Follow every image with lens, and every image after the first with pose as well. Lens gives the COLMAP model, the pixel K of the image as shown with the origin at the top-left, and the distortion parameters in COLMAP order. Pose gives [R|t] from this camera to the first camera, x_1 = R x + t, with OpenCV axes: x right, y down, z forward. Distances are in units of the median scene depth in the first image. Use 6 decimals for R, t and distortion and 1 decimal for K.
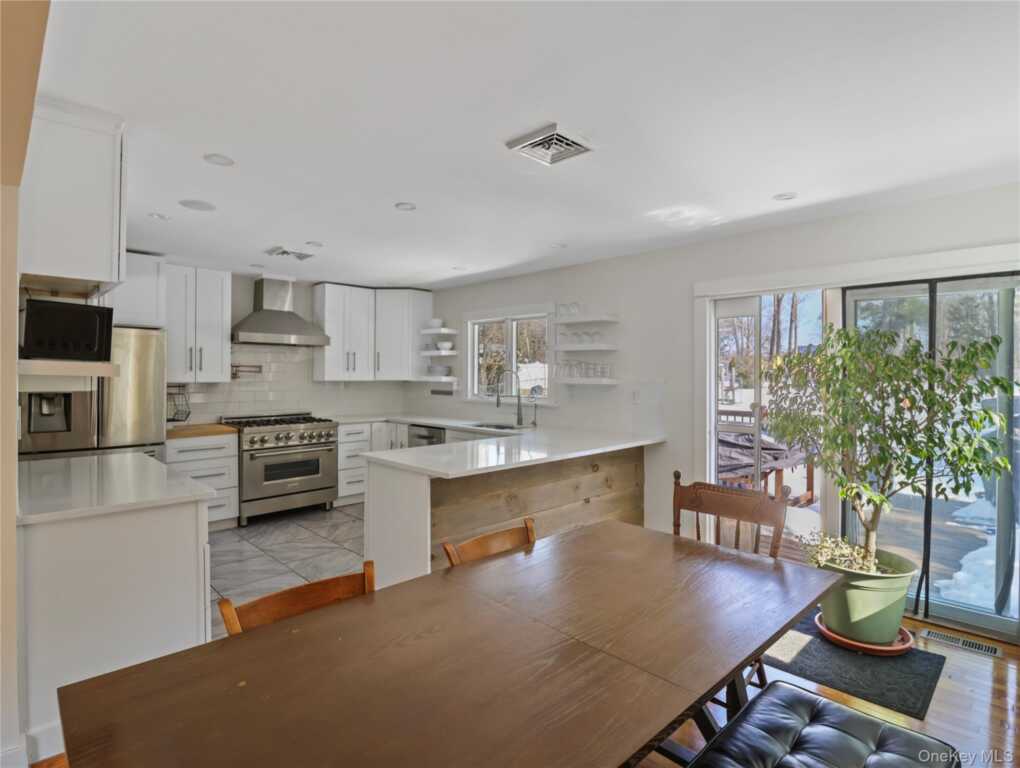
lens RADIAL K [[532.5, 0, 509.9], [0, 532.5, 371.1], [0, 0, 1]] dist [0.004354, -0.016608]
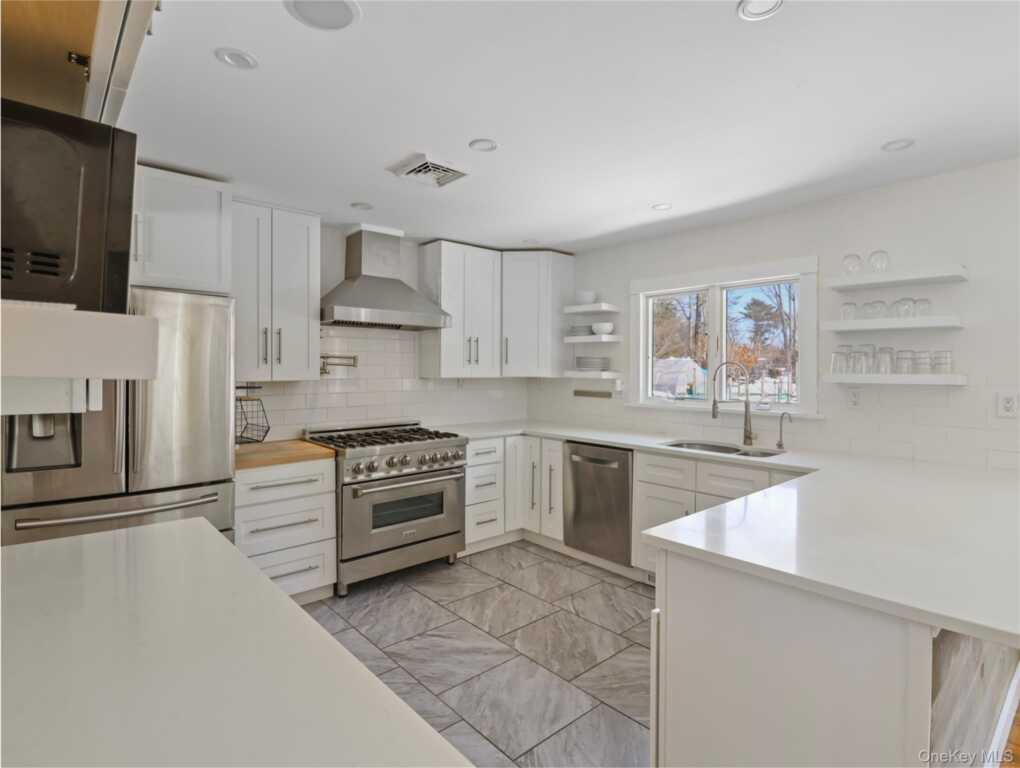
lens RADIAL K [[532.5, 0, 509.9], [0, 532.5, 371.1], [0, 0, 1]] dist [0.004354, -0.016608]
pose [[0.998538, -0.000512, -0.054051, -0.244687], [0.001044, 0.999951, 0.009802, 0.002559], [0.054043, -0.009844, 0.998490, 0.333350]]
